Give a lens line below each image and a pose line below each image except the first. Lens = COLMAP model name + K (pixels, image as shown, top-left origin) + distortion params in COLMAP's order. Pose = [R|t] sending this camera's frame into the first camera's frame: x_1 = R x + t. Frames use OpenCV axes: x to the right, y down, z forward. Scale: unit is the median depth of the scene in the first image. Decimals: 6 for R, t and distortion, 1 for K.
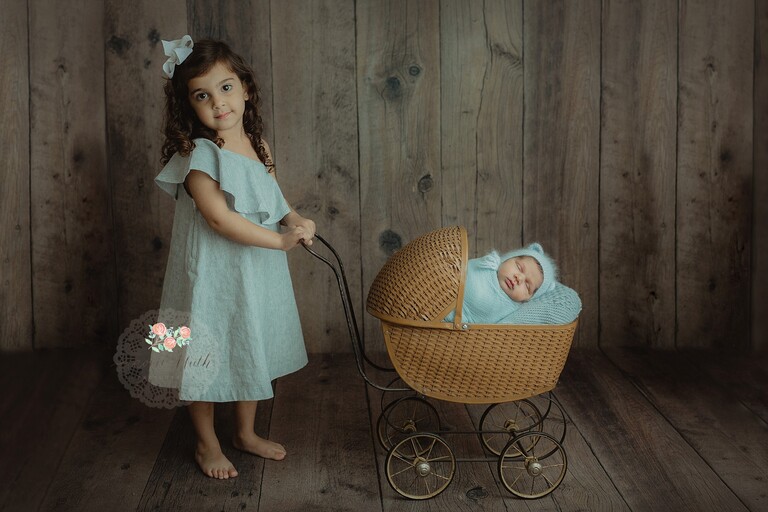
lens RADIAL K [[771.6, 0, 384.0], [0, 771.6, 256.0], [0, 0, 1]] dist [-0.013868, -0.316688]
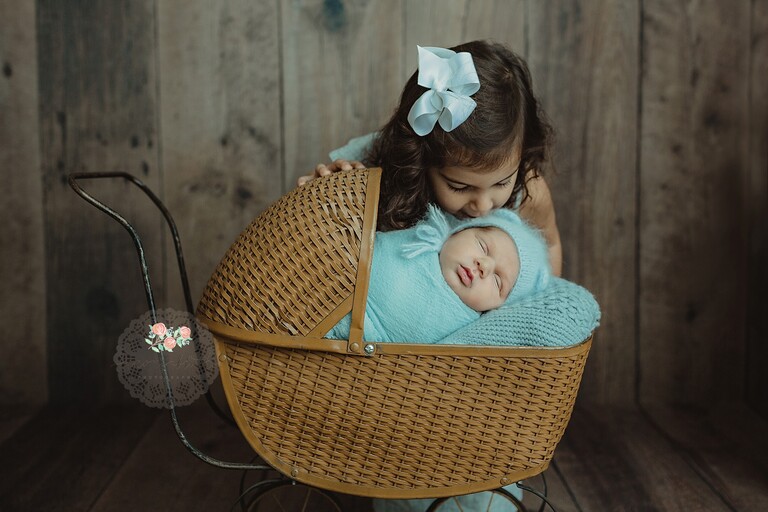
lens RADIAL K [[897.0, 0, 384.0], [0, 897.0, 256.0], [0, 0, 1]] dist [0.024383, -0.466112]
pose [[0.999835, 0.015692, -0.009172, 0.116788], [-0.016119, 0.998695, -0.048468, 0.057618], [0.008399, 0.048608, 0.998783, 0.387217]]
